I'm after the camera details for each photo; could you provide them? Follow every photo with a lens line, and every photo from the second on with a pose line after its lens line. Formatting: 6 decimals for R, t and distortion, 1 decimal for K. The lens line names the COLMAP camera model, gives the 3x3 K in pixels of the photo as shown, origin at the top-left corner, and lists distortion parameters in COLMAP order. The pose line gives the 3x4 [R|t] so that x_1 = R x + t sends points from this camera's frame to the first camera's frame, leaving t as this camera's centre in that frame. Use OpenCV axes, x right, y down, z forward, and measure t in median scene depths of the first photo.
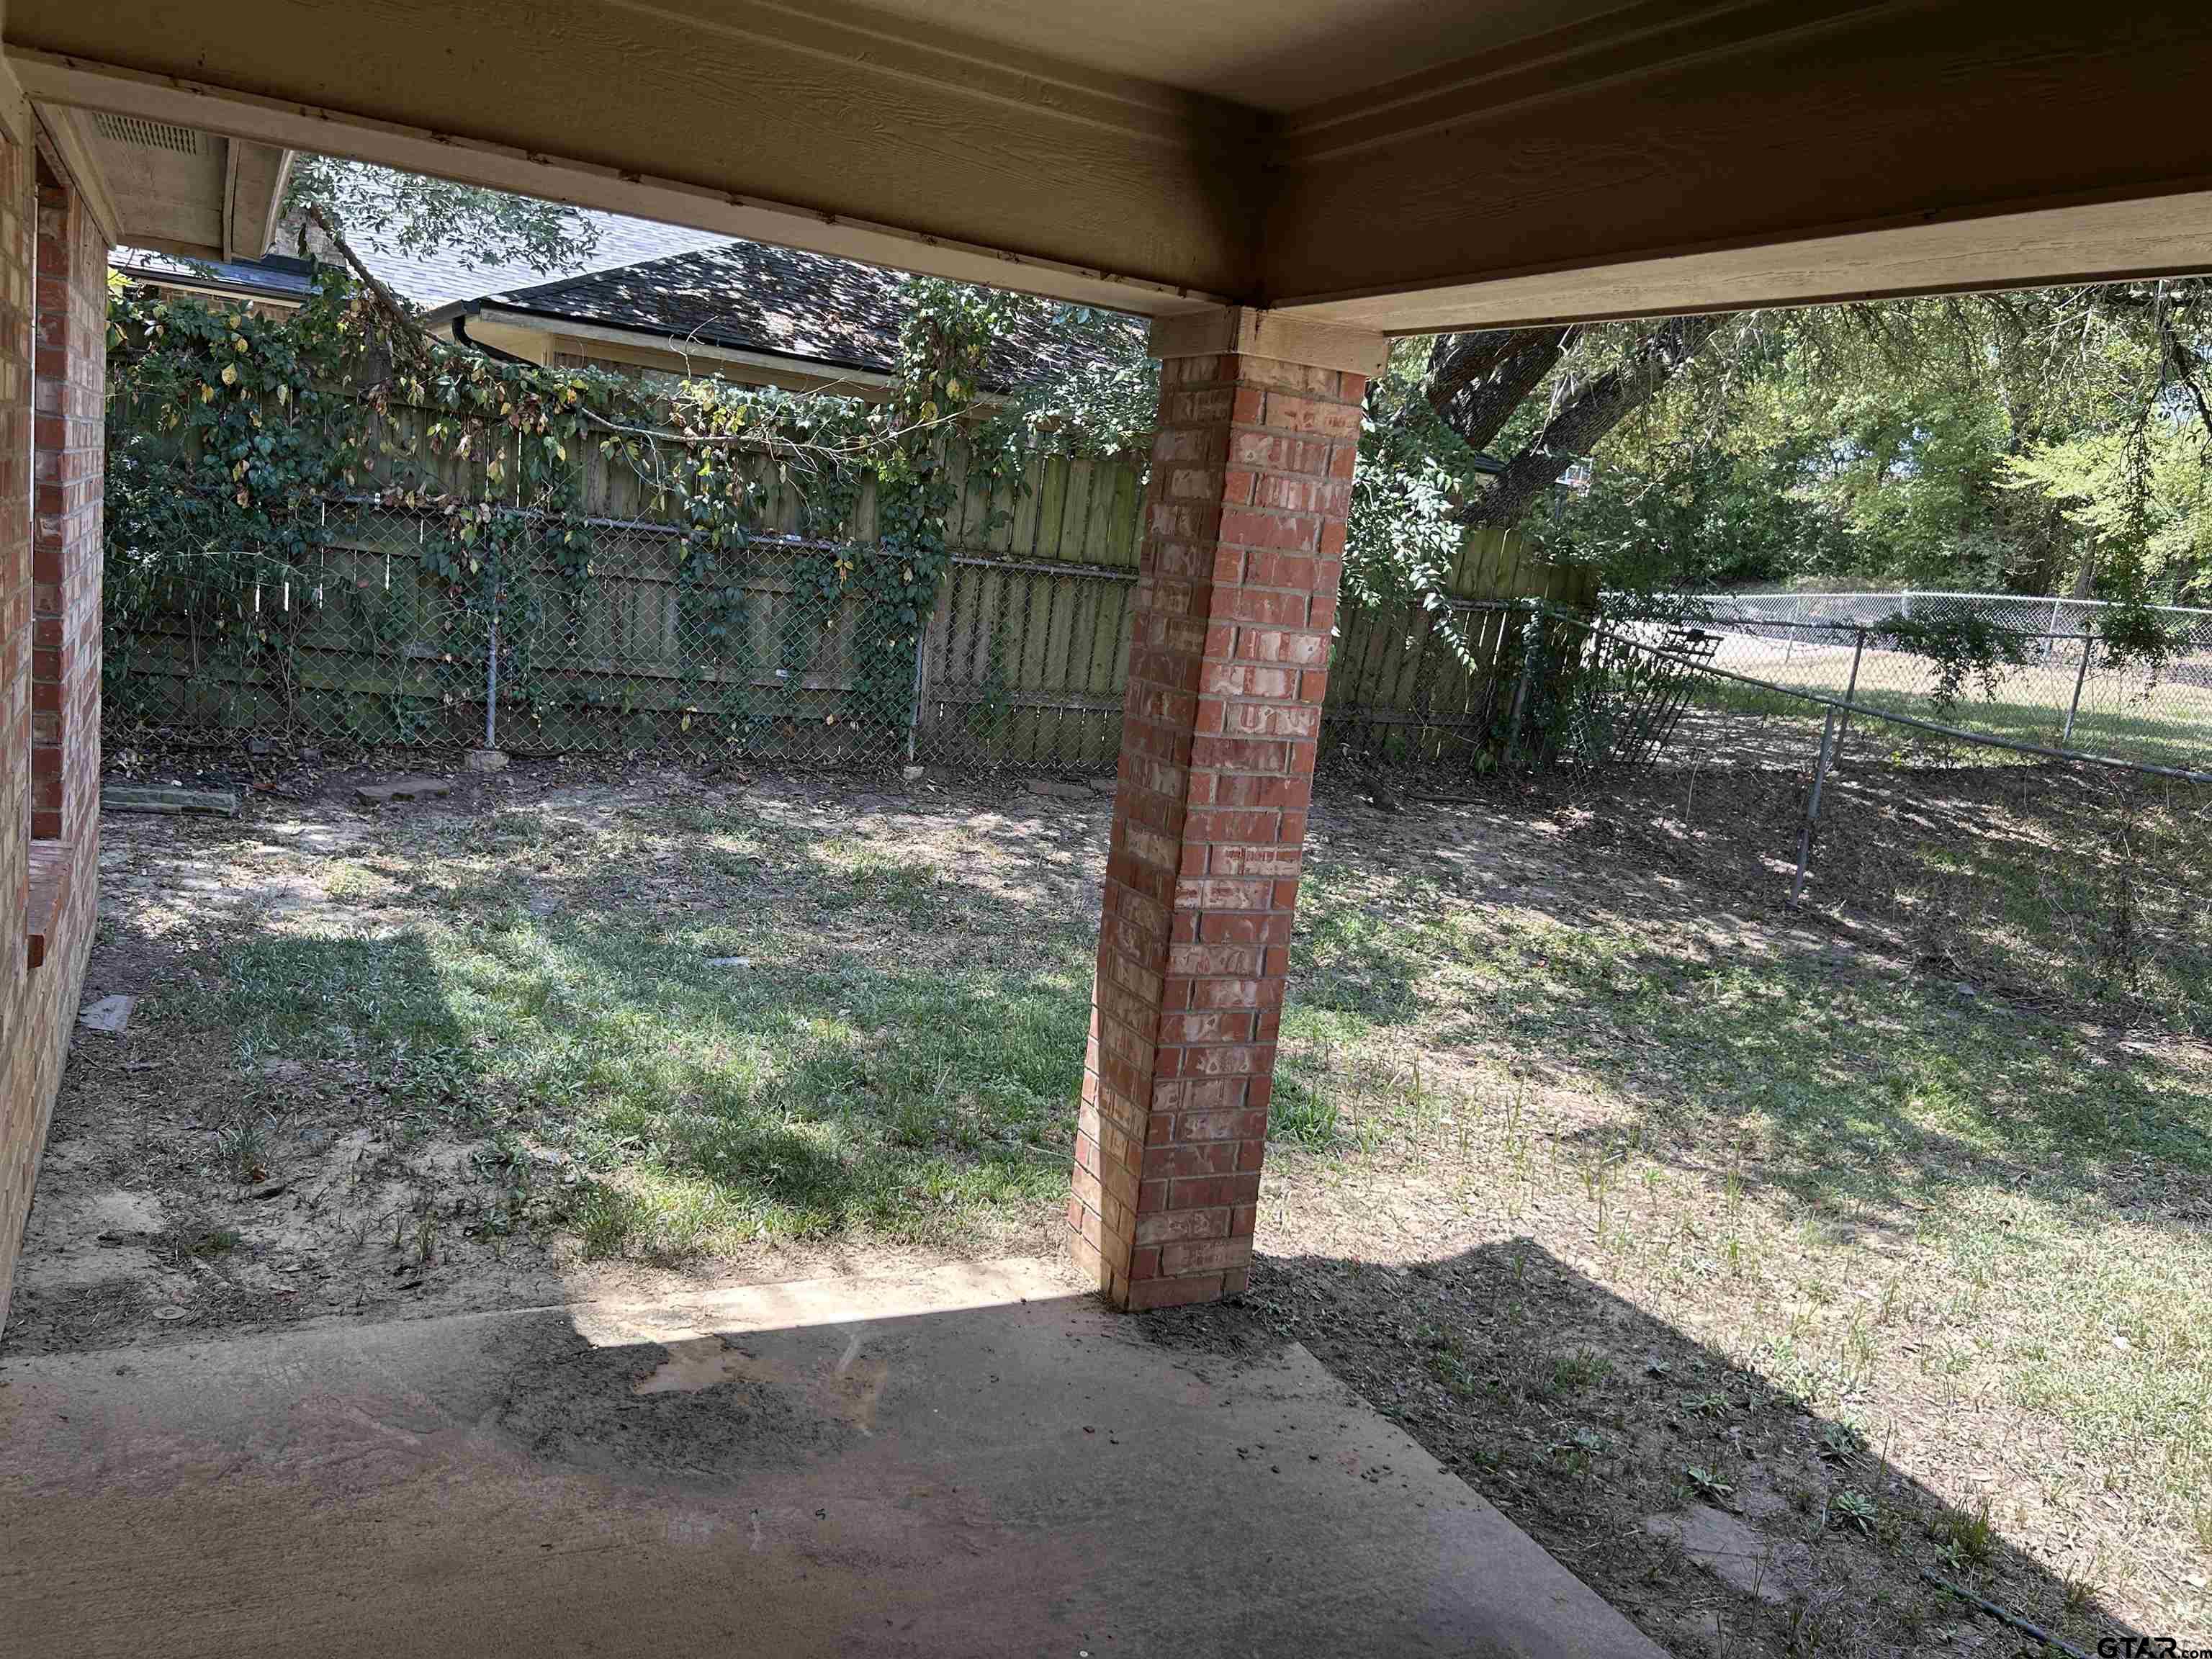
lens RADIAL K [[1659.4, 0, 1110.8], [0, 1659.4, 828.3], [0, 0, 1]] dist [0.053326, -0.068124]
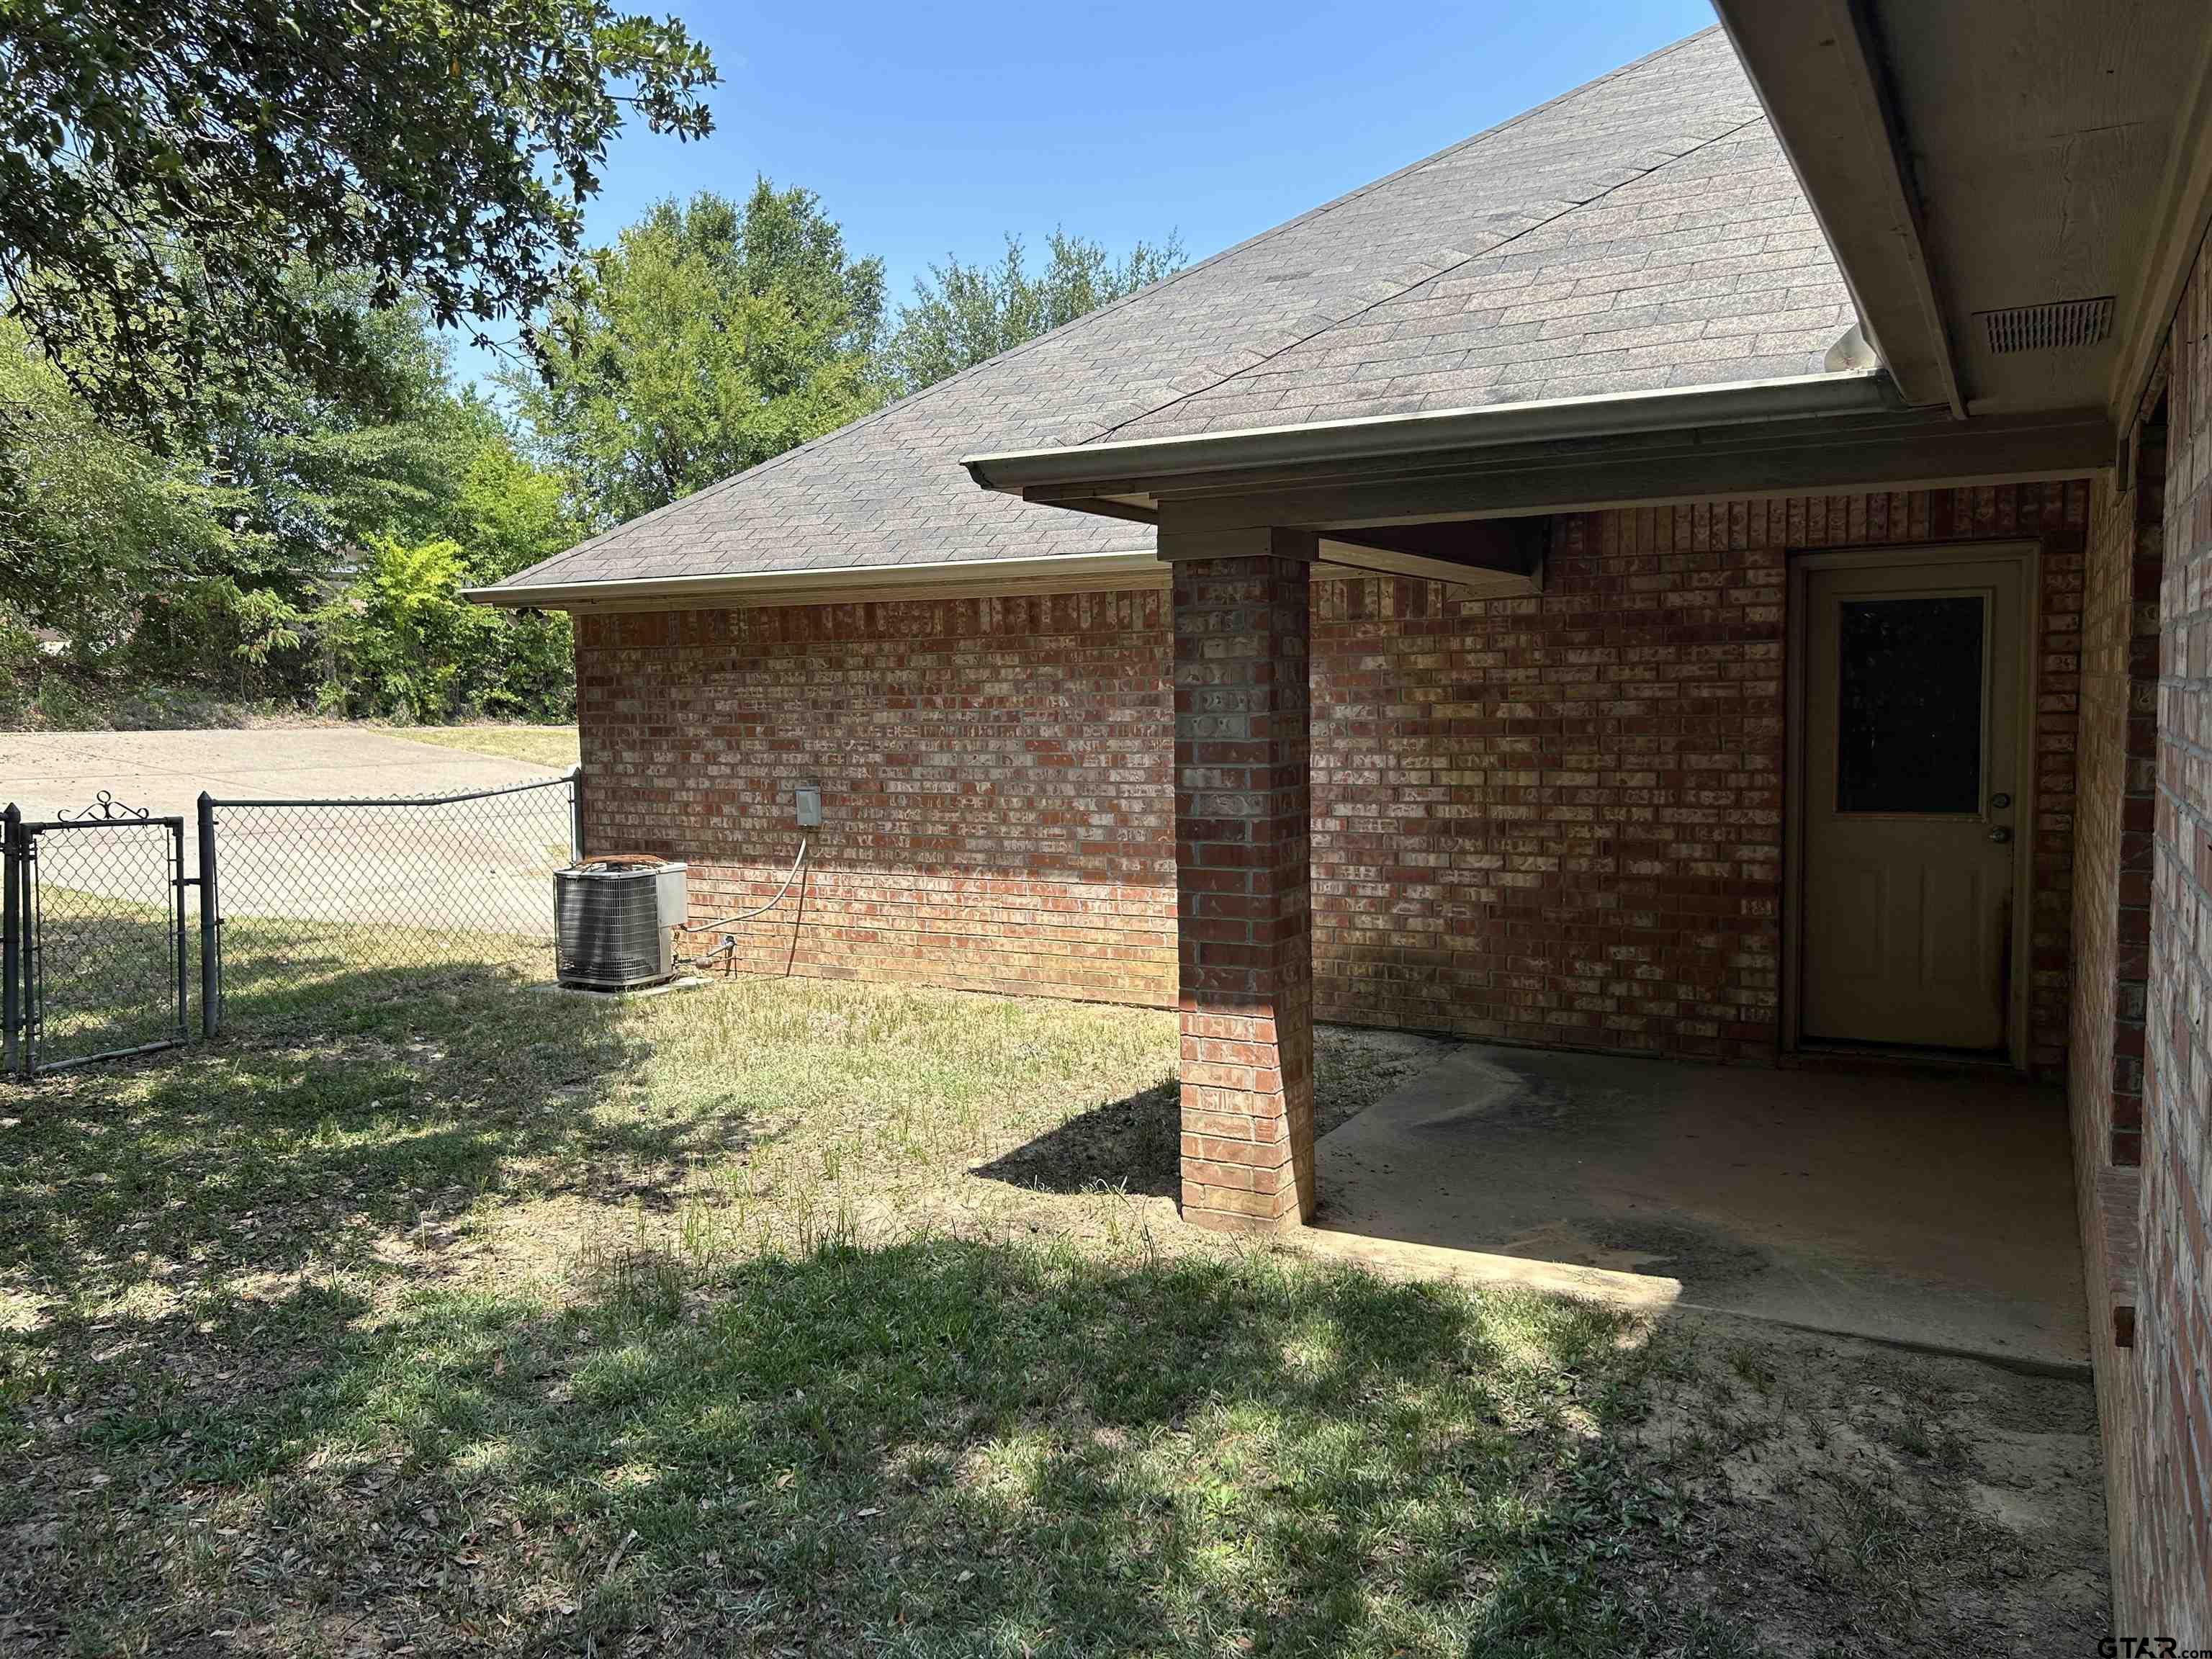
lens RADIAL K [[1659.4, 0, 1108.4], [0, 1659.4, 820.2], [0, 0, 1]] dist [0.053326, -0.068124]
pose [[-0.550627, -0.169002, 0.817465, -0.934176], [0.091319, 0.961218, 0.260231, -0.398468], [-0.829742, 0.217940, -0.513840, 1.675868]]
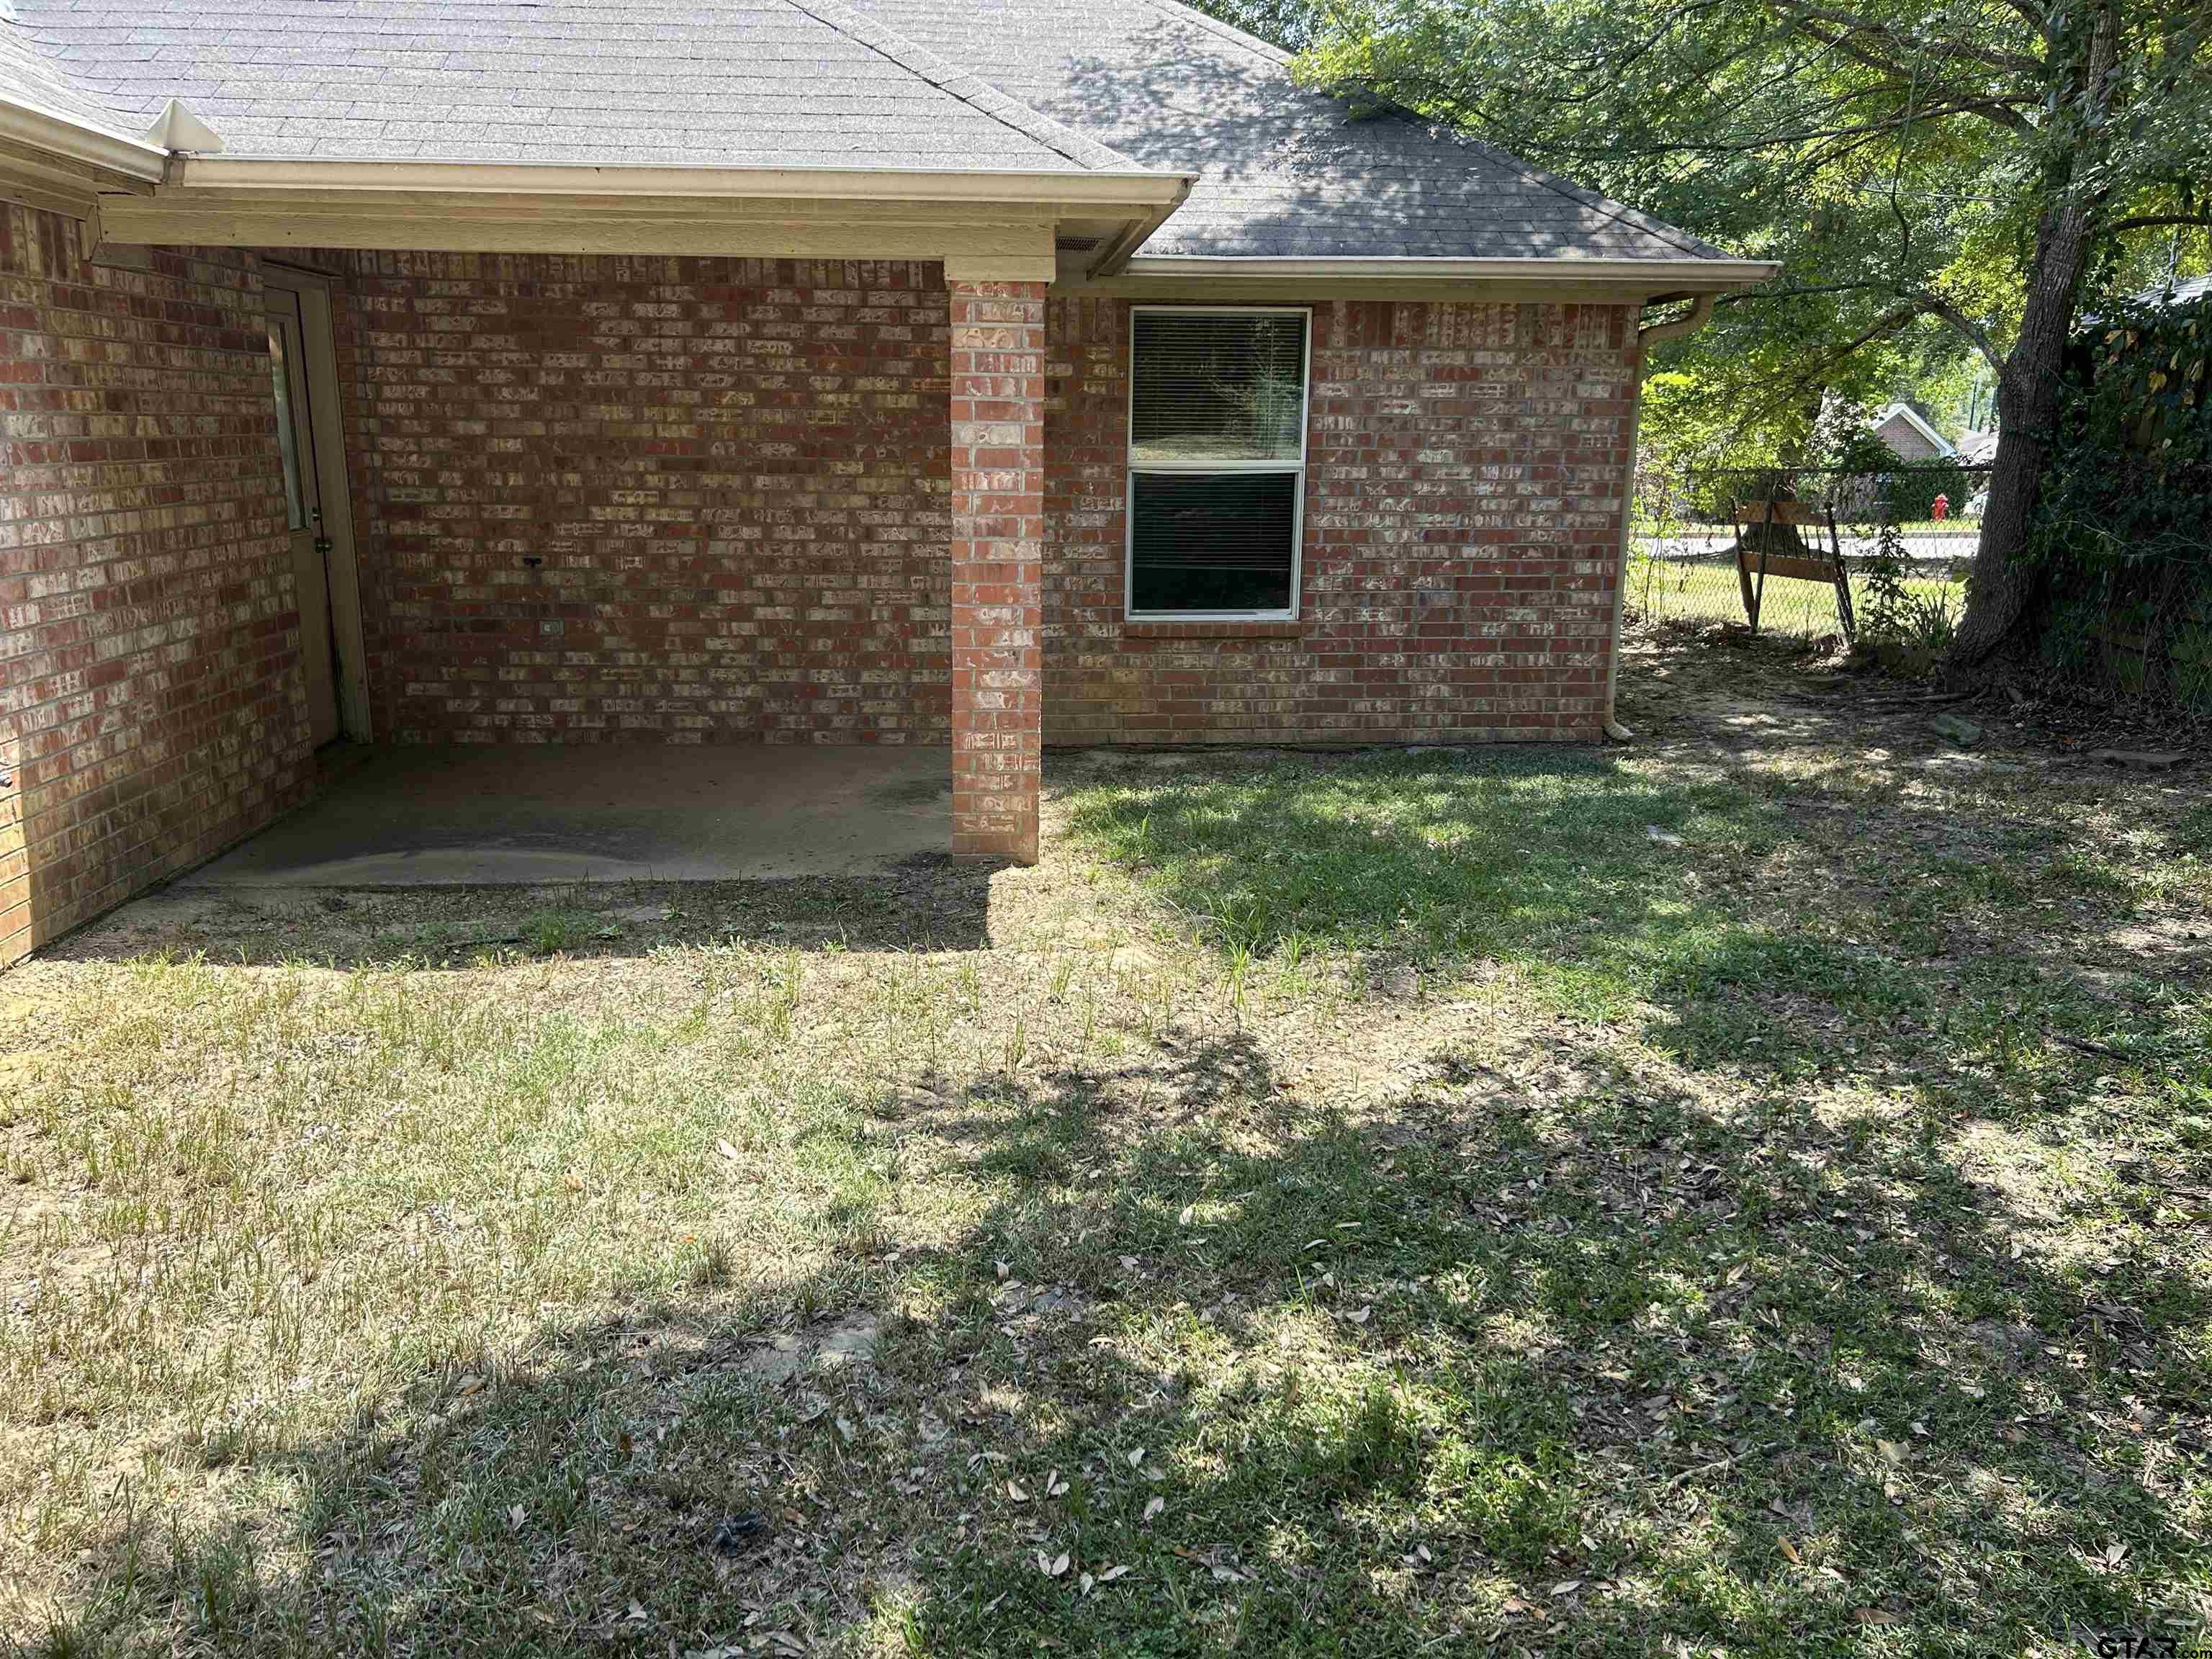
lens RADIAL K [[1659.4, 0, 1103.1], [0, 1659.4, 837.9], [0, 0, 1]] dist [0.053326, -0.068124]
pose [[-0.399045, 0.102768, -0.911154, 1.421063], [-0.203788, 0.958907, 0.197404, -0.090935], [0.893999, 0.264455, -0.361705, 1.627604]]
